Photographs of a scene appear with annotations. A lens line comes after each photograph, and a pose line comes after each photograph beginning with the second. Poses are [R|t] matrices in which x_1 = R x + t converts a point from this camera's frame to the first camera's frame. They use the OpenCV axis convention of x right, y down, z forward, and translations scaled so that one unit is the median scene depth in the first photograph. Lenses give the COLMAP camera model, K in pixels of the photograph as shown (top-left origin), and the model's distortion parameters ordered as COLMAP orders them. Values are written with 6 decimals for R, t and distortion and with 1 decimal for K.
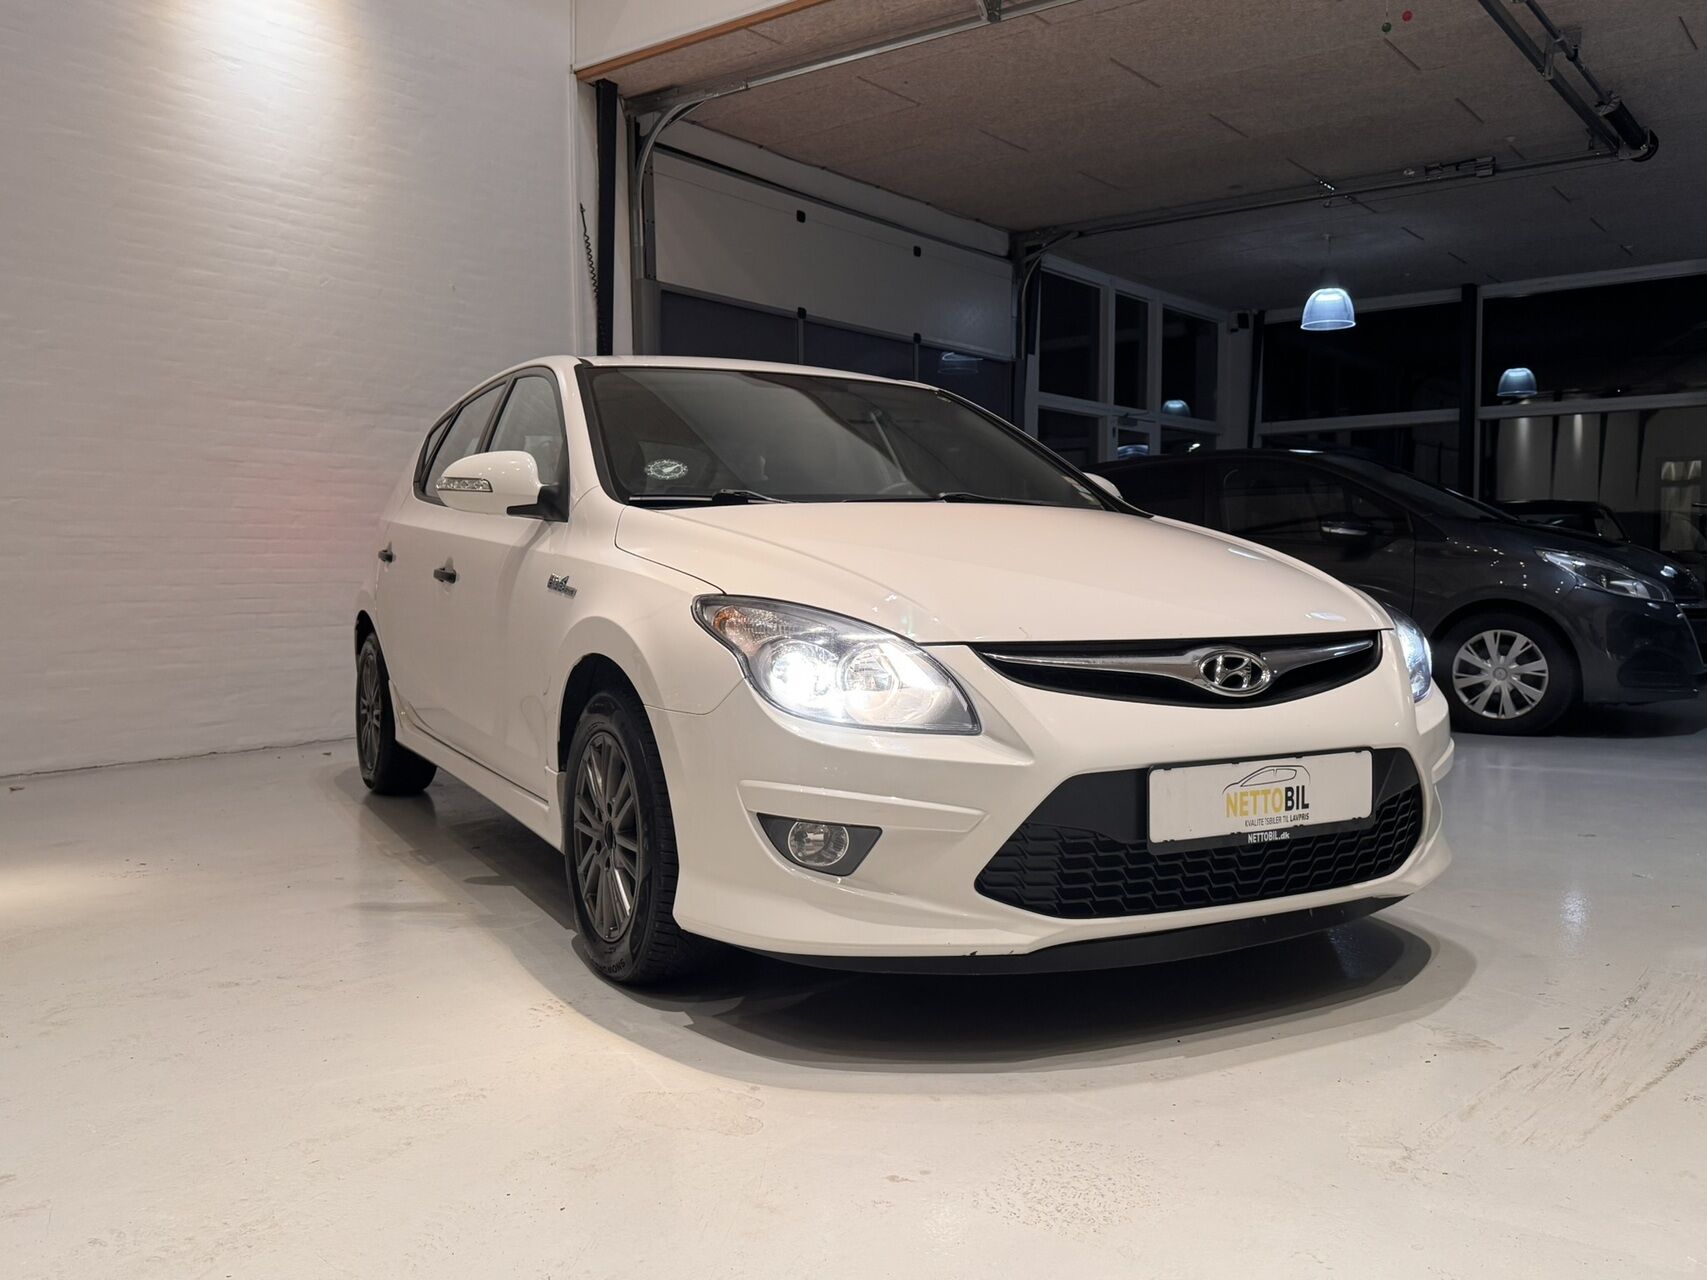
lens RADIAL K [[1381.8, 0, 853.5], [0, 1381.8, 640.0], [0, 0, 1]] dist [0.129808, -0.258872]
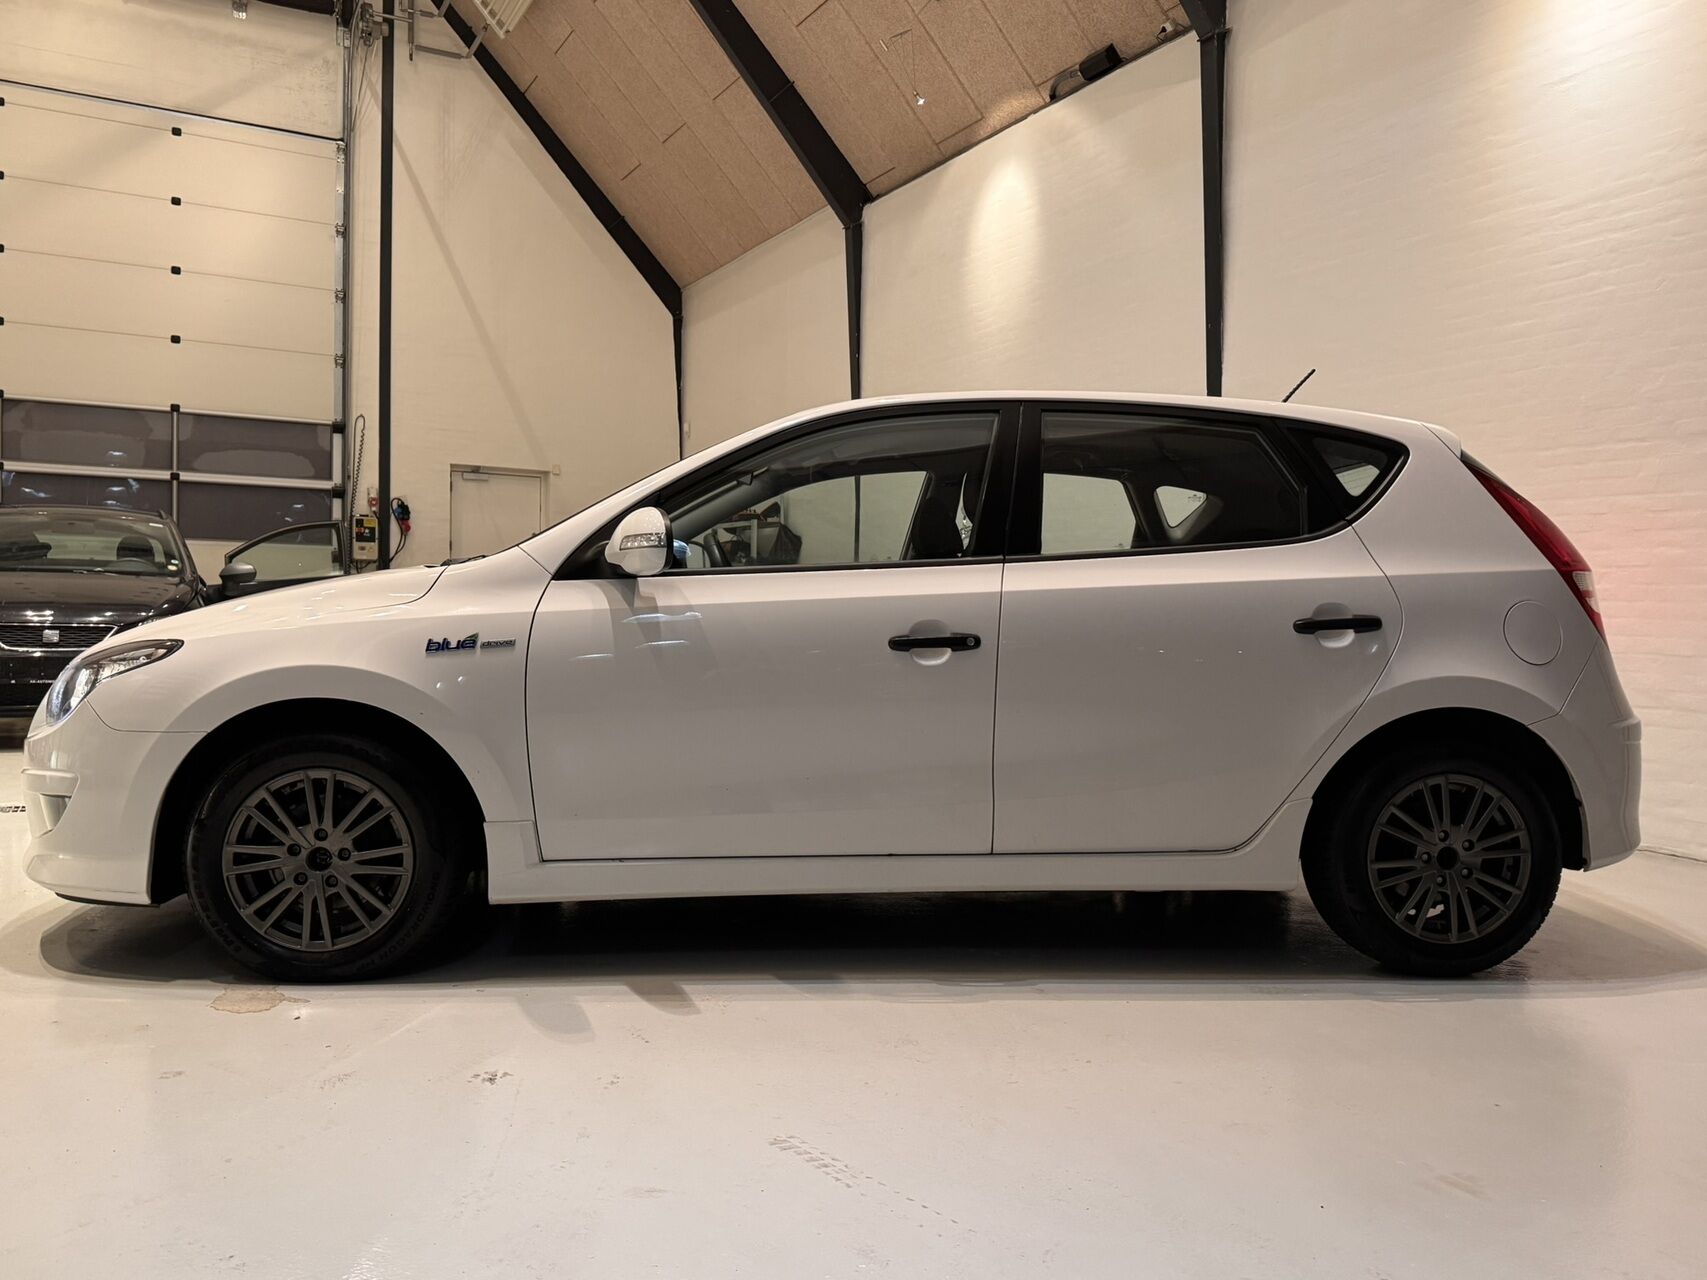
lens RADIAL K [[1308.1, 0, 853.5], [0, 1308.1, 640.0], [0, 0, 1]] dist [0.004858, -0.037059]
pose [[-0.380460, 0.015913, -0.924660, 1.334684], [-0.064670, 0.996947, 0.043766, -0.142945], [0.922533, 0.076449, -0.378269, 2.338170]]
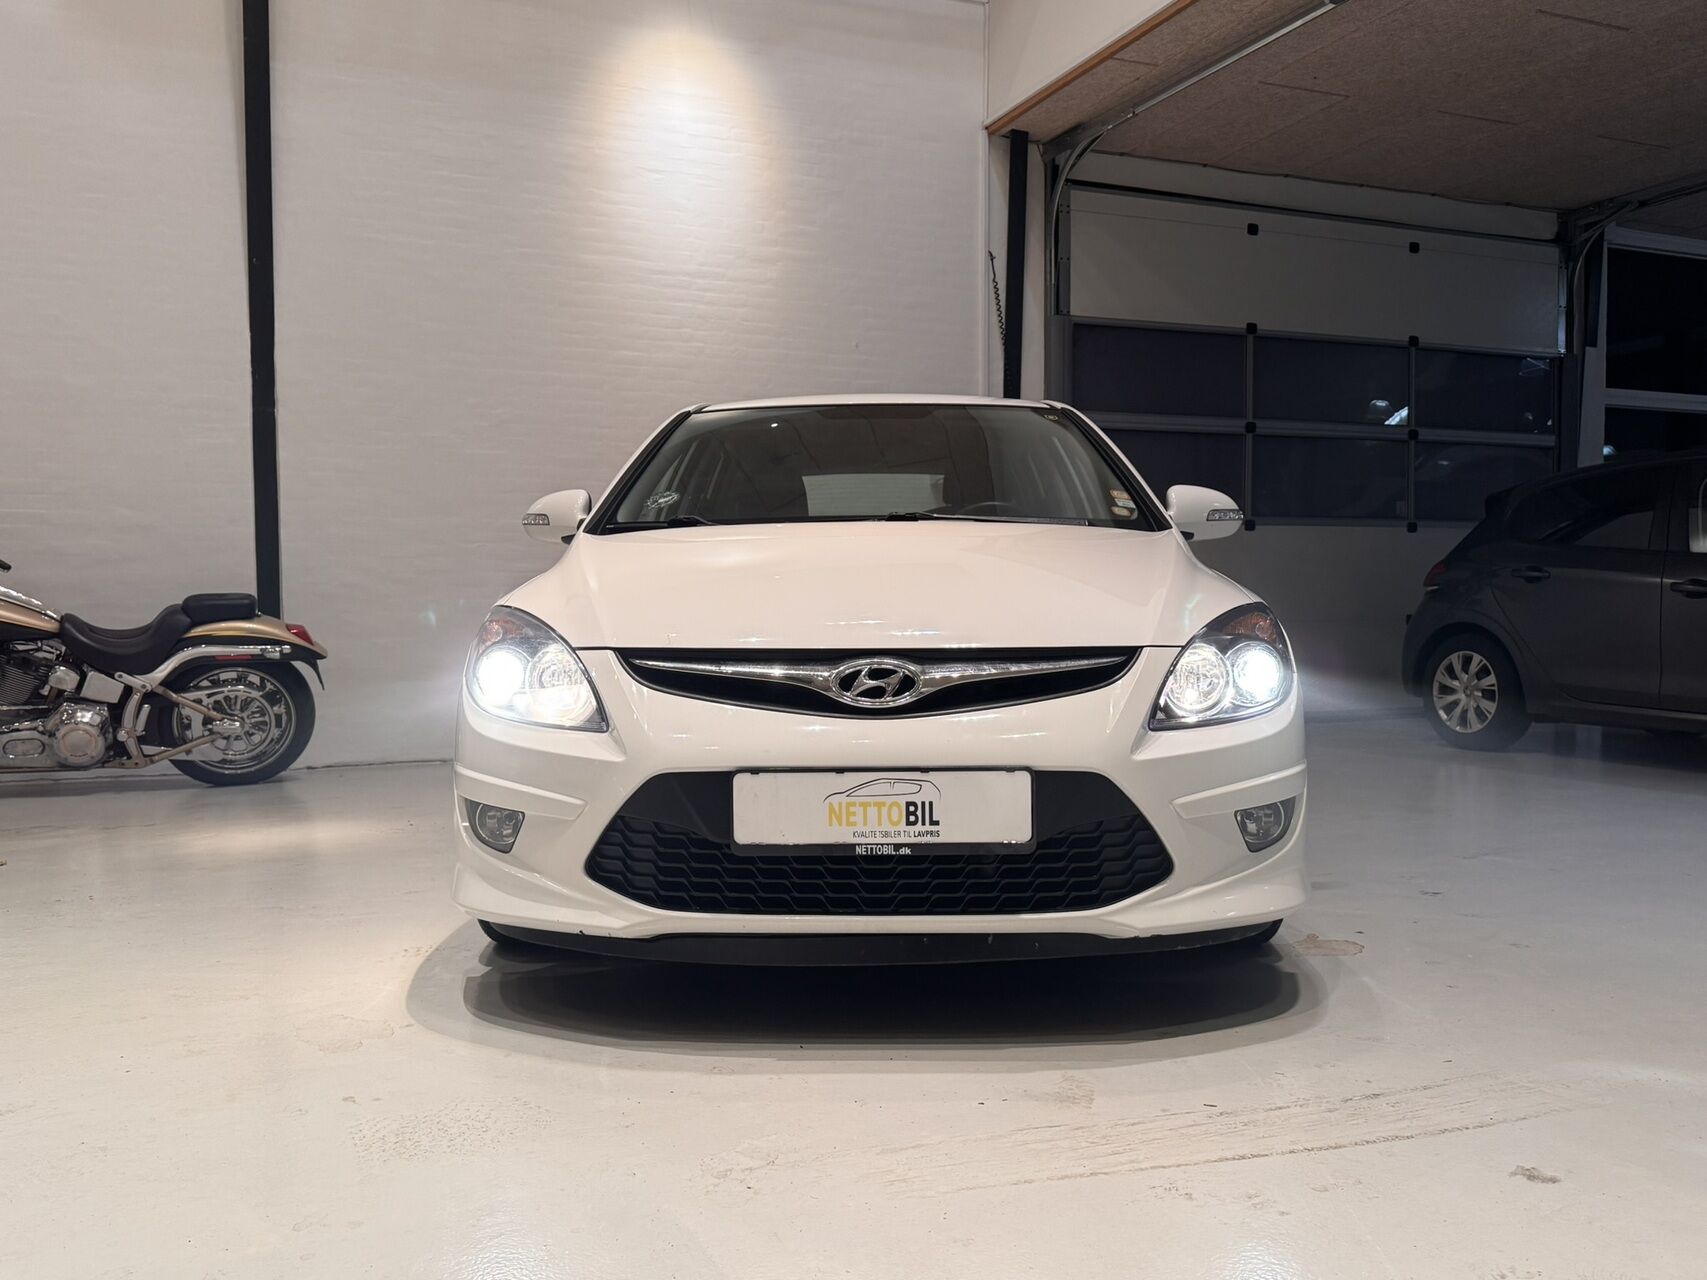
lens RADIAL K [[1381.8, 0, 853.5], [0, 1381.8, 640.0], [0, 0, 1]] dist [0.129808, -0.258872]
pose [[0.874859, 0.008853, -0.484297, 0.721683], [-0.021081, 0.999582, -0.019808, 0.011979], [0.483919, 0.027539, 0.874679, 0.126369]]
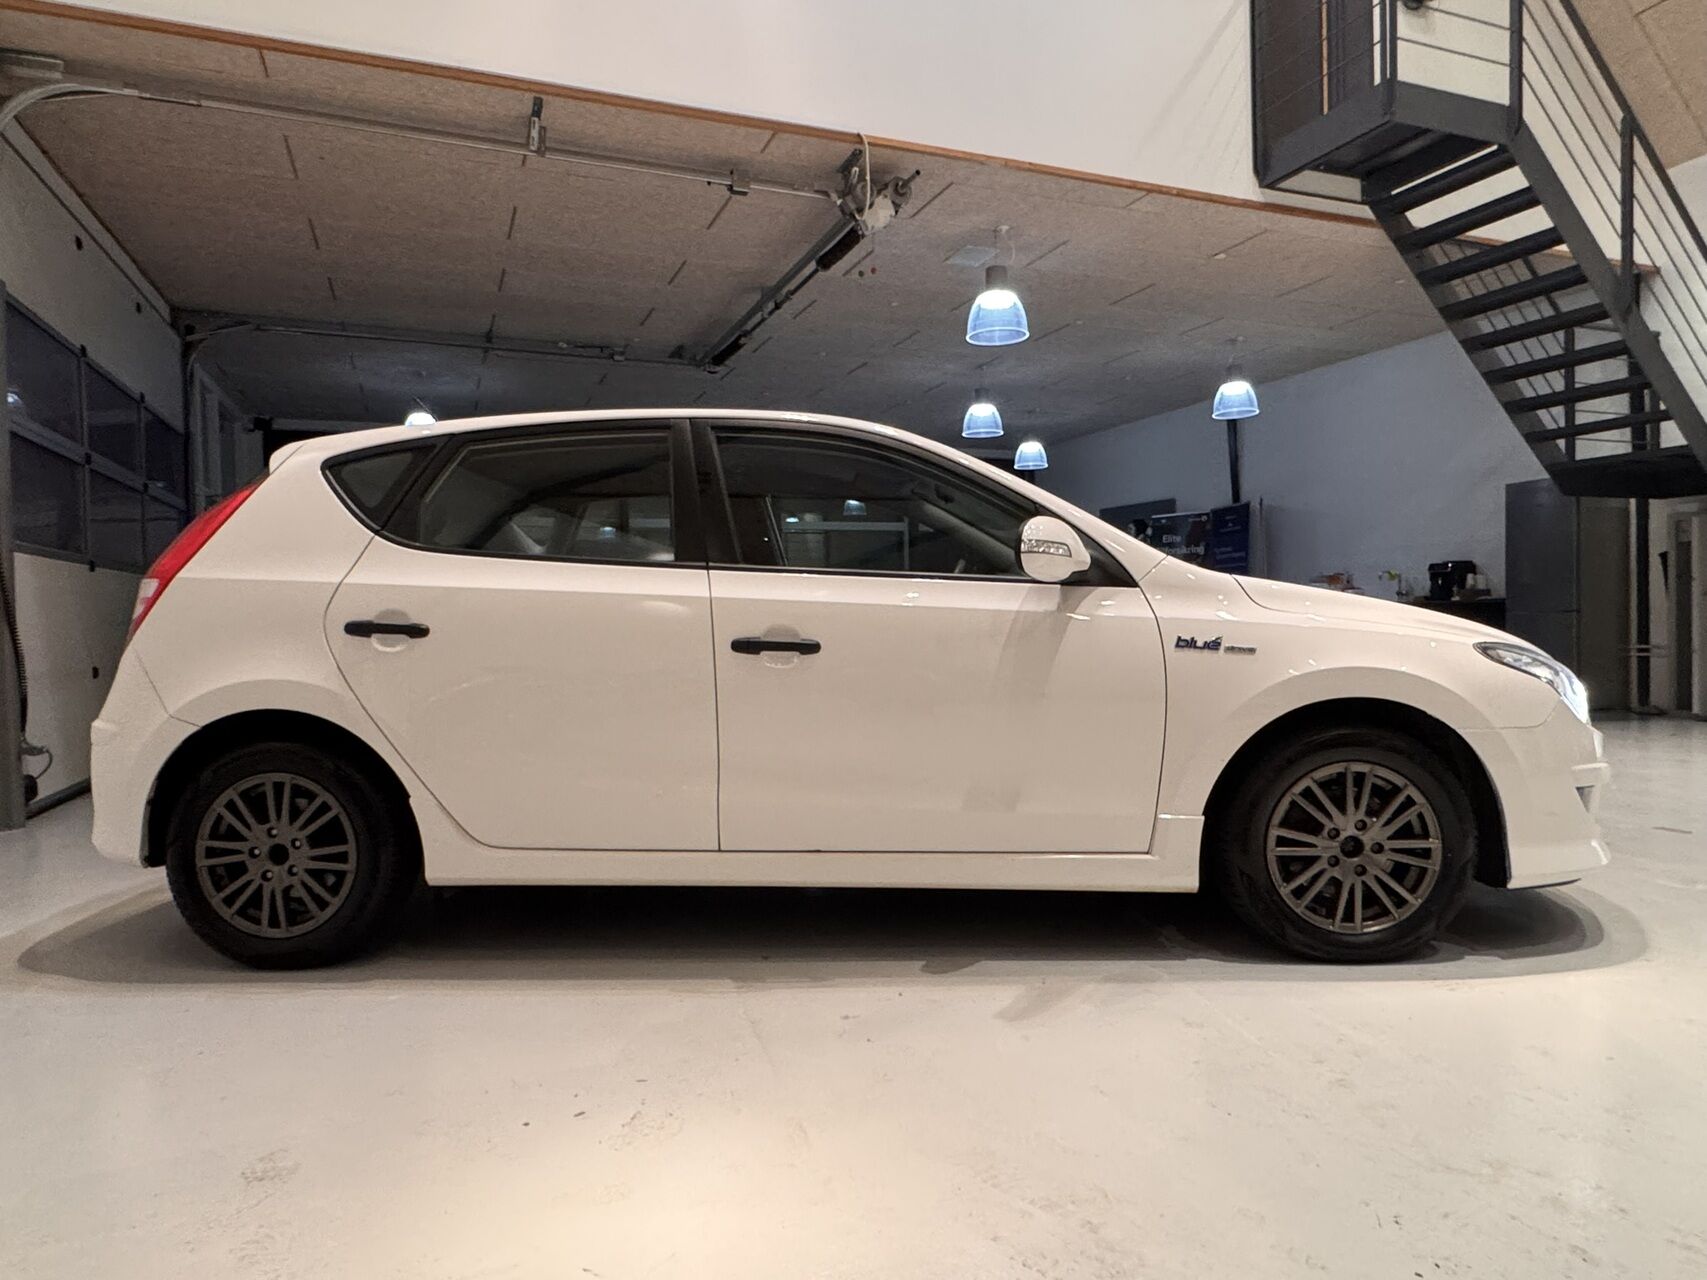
lens RADIAL K [[1048.8, 0, 853.5], [0, 1048.8, 640.0], [0, 0, 1]] dist [-0.018752, 0.000470]
pose [[0.515949, -0.020045, 0.856385, -1.318819], [0.062360, 0.997953, -0.014211, -0.059999], [-0.854347, 0.060736, 0.516142, 1.000852]]
